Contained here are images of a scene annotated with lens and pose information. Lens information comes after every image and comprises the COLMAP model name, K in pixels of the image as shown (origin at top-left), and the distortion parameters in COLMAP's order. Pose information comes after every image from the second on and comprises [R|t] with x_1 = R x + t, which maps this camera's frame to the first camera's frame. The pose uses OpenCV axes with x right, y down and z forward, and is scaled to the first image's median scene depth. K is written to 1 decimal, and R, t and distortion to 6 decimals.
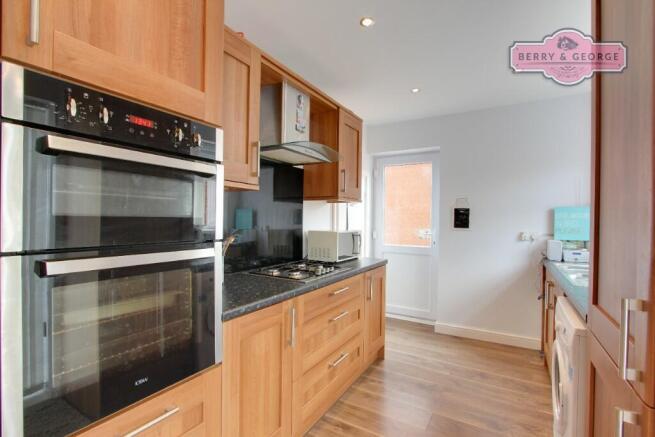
lens RADIAL K [[307.0, 0, 329.8], [0, 307.0, 222.7], [0, 0, 1]] dist [-0.014101, 0.001000]
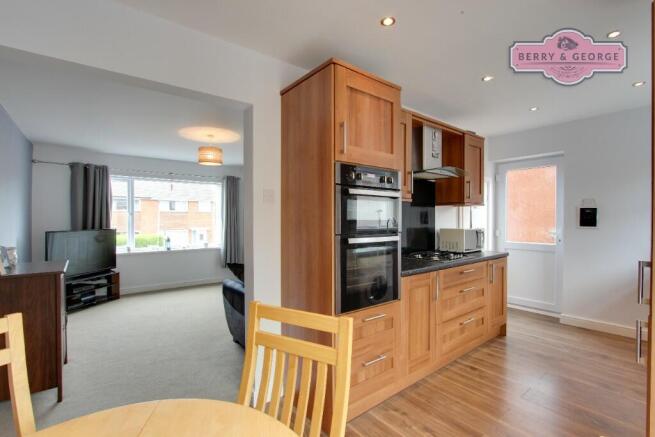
lens RADIAL K [[307.0, 0, 329.5], [0, 307.0, 219.7], [0, 0, 1]] dist [-0.014101, 0.001000]
pose [[0.934846, -0.008055, -0.354963, -0.046525], [0.004921, 0.999941, -0.009731, -0.001080], [0.355020, 0.007350, 0.934830, -0.412016]]
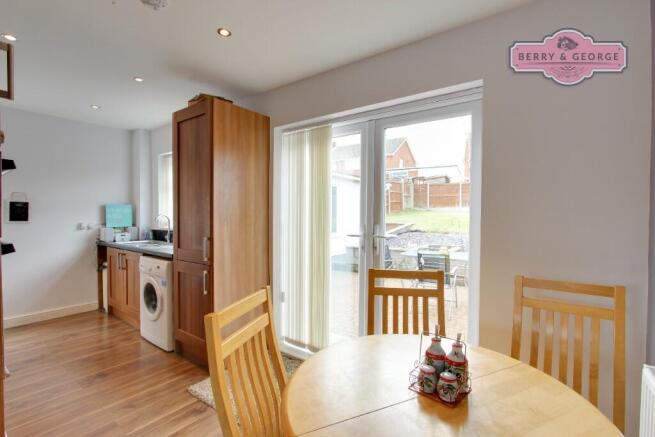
lens RADIAL K [[307.0, 0, 327.6], [0, 307.0, 220.8], [0, 0, 1]] dist [-0.014101, 0.001000]
pose [[0.107252, -0.023538, 0.993953, -0.636953], [0.007071, 0.999712, 0.022911, 0.000306], [-0.994207, 0.004571, 0.107387, -0.200429]]
